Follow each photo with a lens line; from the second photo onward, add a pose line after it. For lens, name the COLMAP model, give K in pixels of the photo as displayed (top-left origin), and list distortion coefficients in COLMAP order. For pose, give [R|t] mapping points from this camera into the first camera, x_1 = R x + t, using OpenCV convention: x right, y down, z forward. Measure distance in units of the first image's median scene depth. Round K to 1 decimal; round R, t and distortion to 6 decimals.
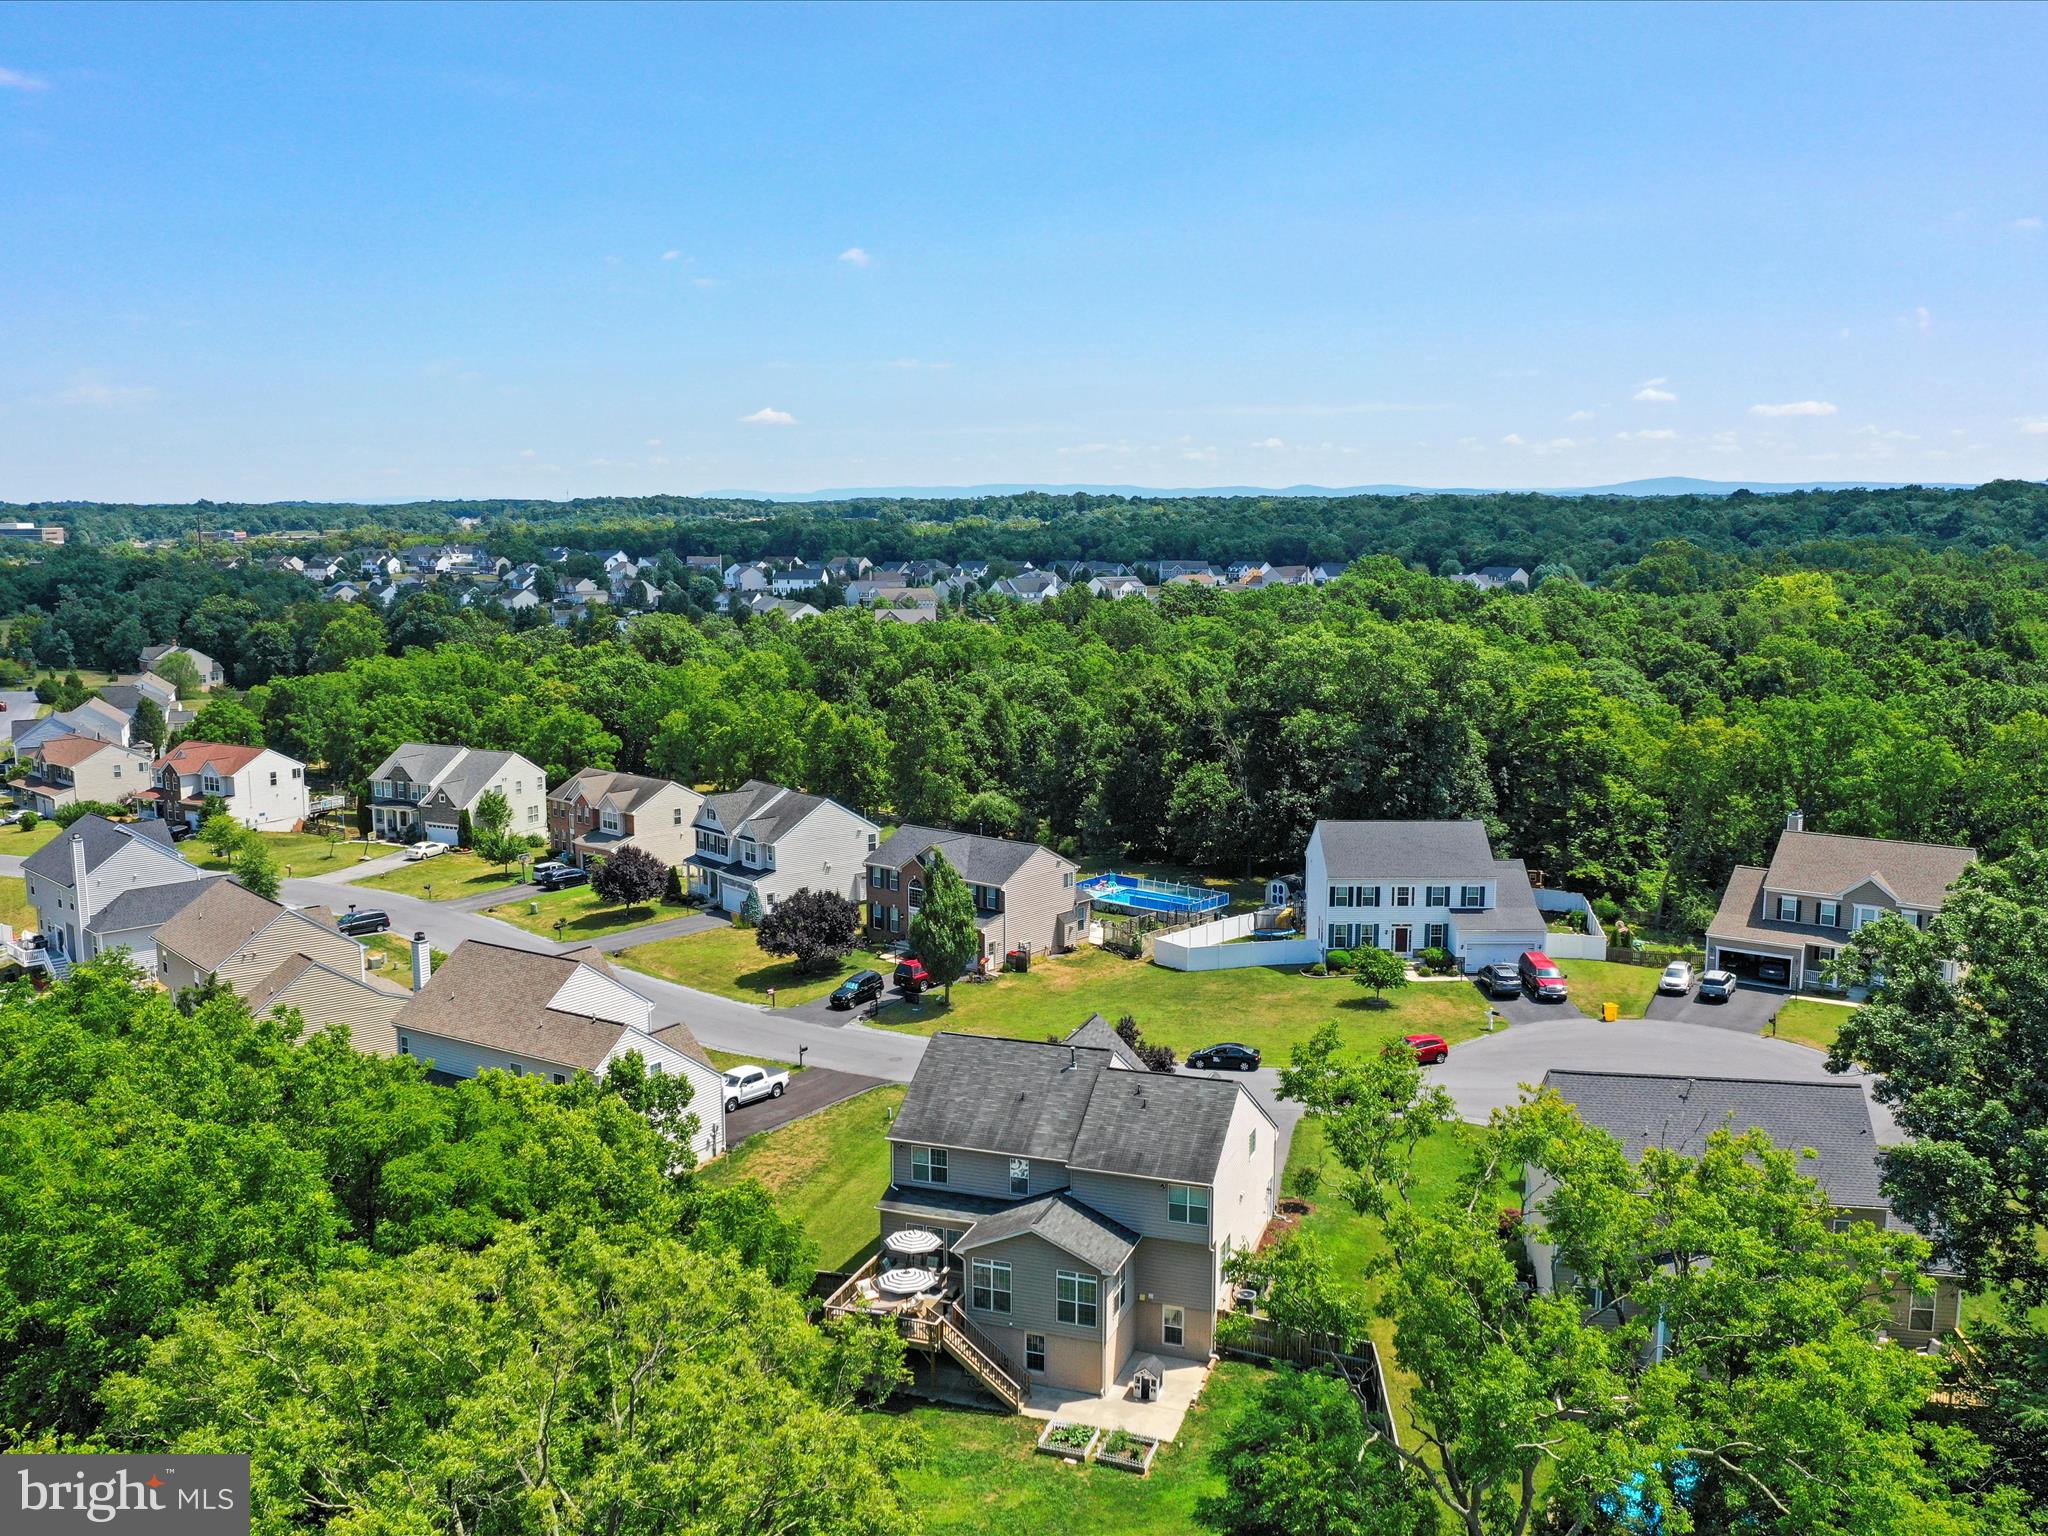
lens RADIAL K [[1797.9, 0, 1017.2], [0, 1797.9, 783.9], [0, 0, 1]] dist [-0.004867, -0.001315]
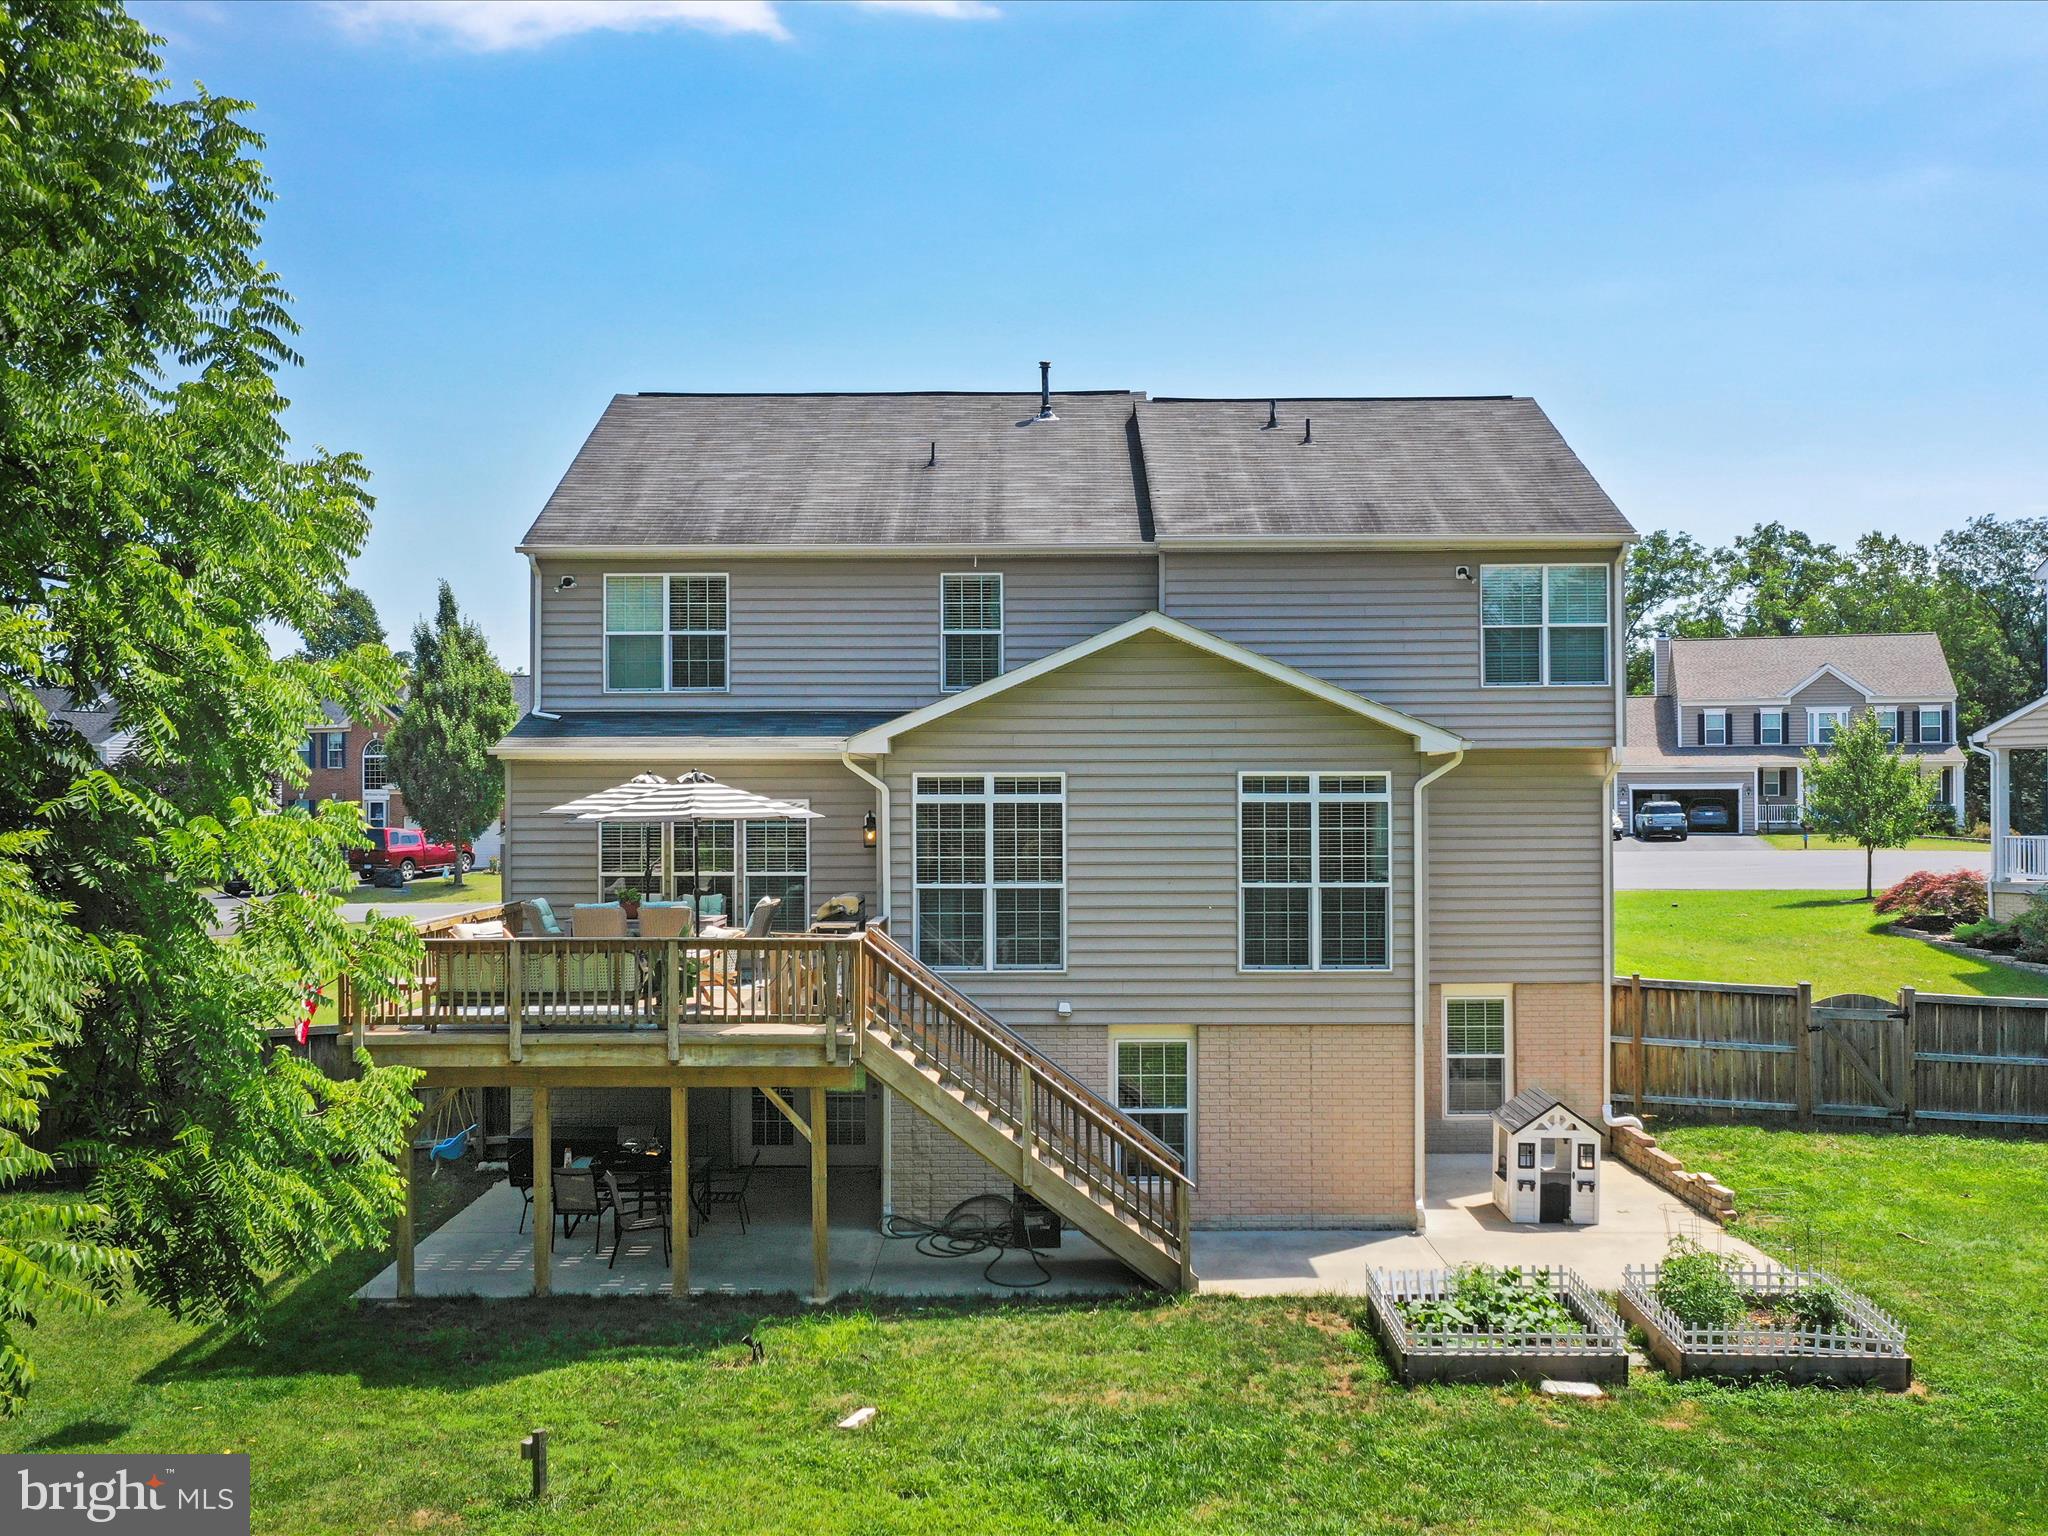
lens RADIAL K [[1797.9, 0, 1017.2], [0, 1797.9, 783.9], [0, 0, 1]] dist [-0.004867, -0.001315]
pose [[0.945446, -0.000854, 0.325776, -0.049370], [0.050076, 0.988493, -0.142736, 0.152576], [-0.321906, 0.151263, 0.934610, 0.371554]]
